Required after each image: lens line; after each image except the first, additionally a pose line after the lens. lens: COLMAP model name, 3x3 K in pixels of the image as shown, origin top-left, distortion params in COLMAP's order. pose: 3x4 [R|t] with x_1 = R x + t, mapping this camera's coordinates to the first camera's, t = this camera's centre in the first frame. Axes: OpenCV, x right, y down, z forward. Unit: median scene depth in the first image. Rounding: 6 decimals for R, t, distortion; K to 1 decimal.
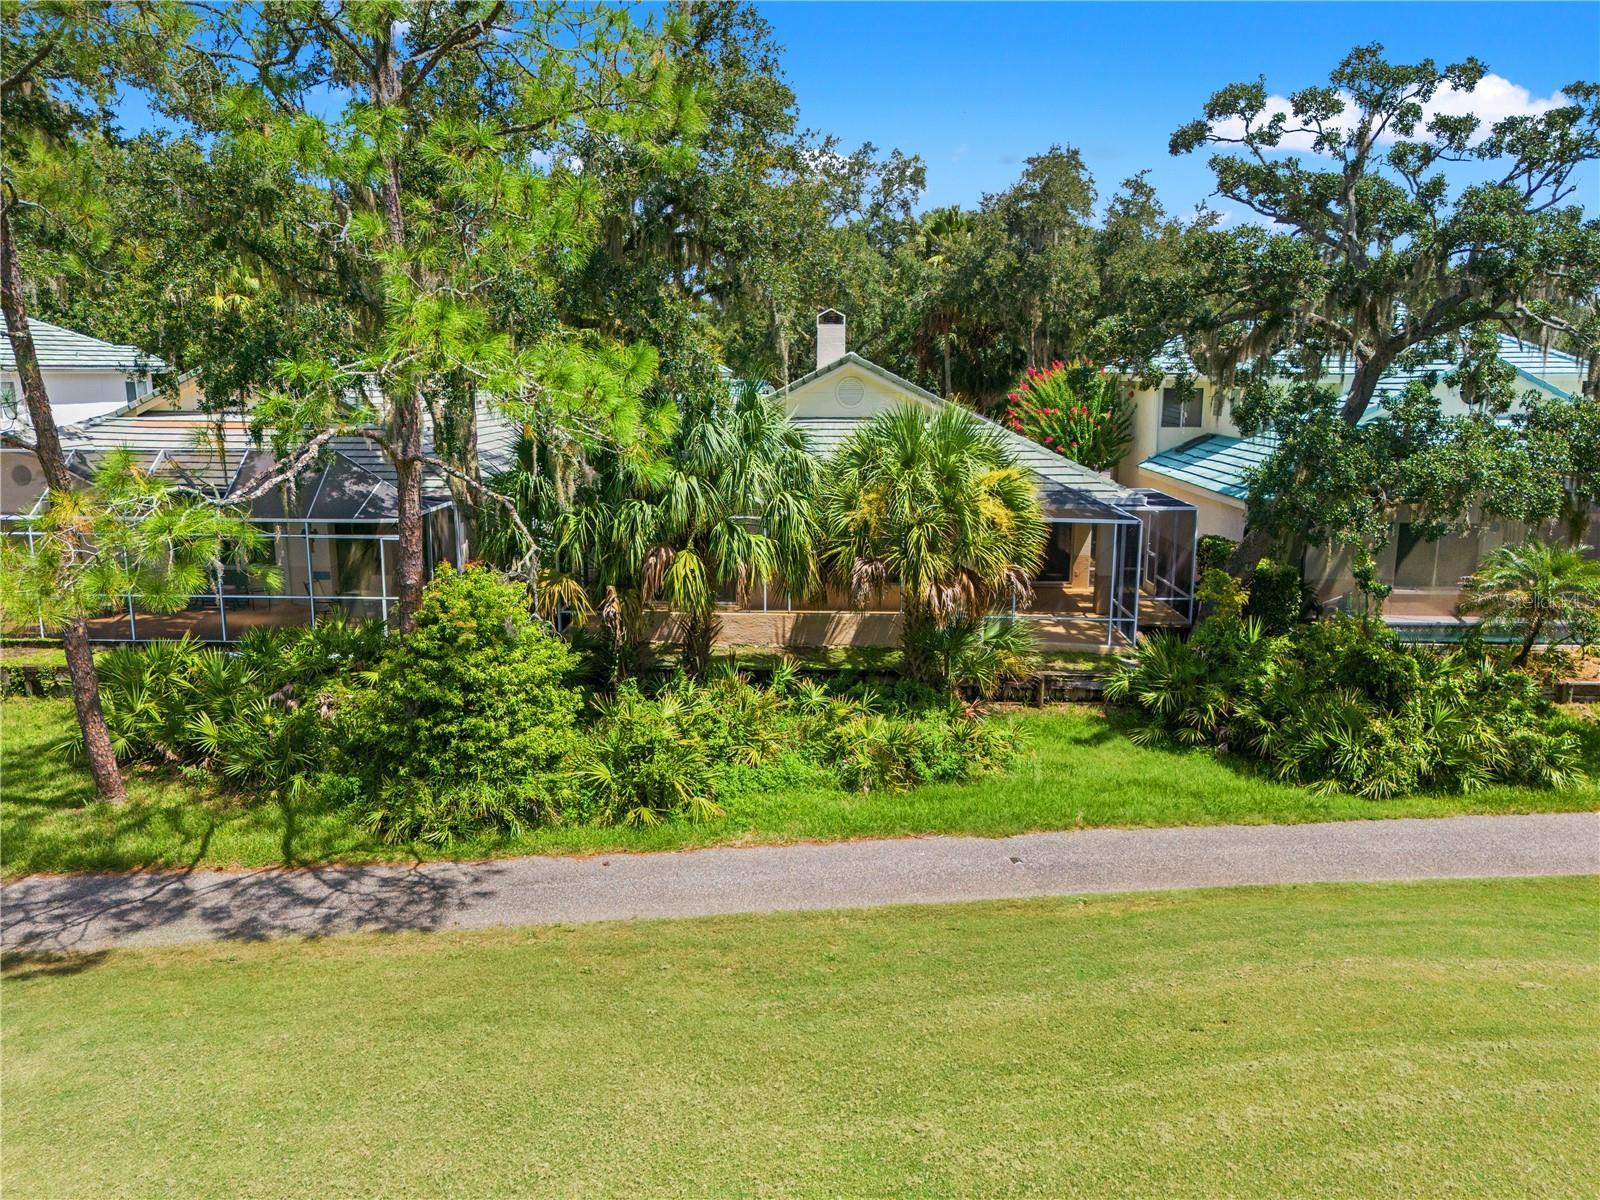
lens RADIAL K [[1181.6, 0, 797.1], [0, 1181.6, 600.8], [0, 0, 1]] dist [0.043476, -0.047716]
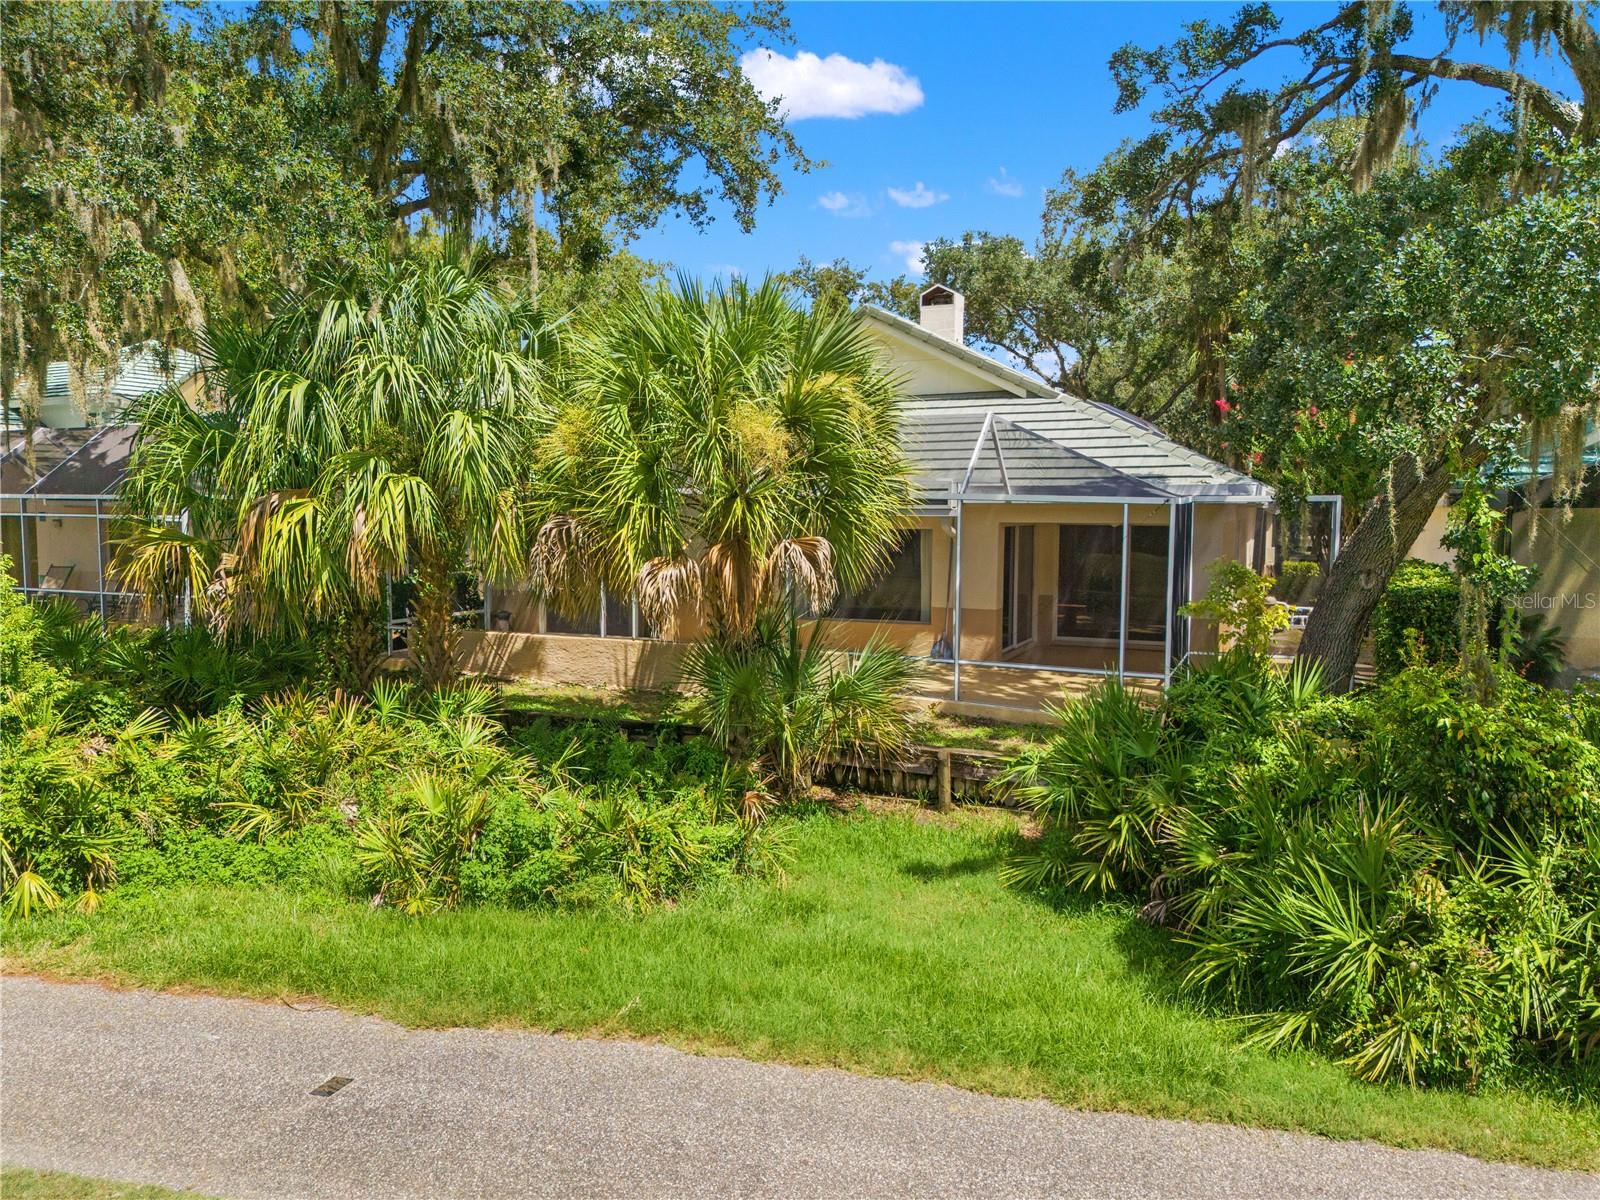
lens RADIAL K [[1181.6, 0, 797.1], [0, 1181.6, 600.8], [0, 0, 1]] dist [0.043476, -0.047716]
pose [[0.926535, 0.026994, -0.375238, 0.439557], [-0.067030, 0.993308, -0.094053, 0.060125], [0.370188, 0.112296, 0.922144, 0.544090]]
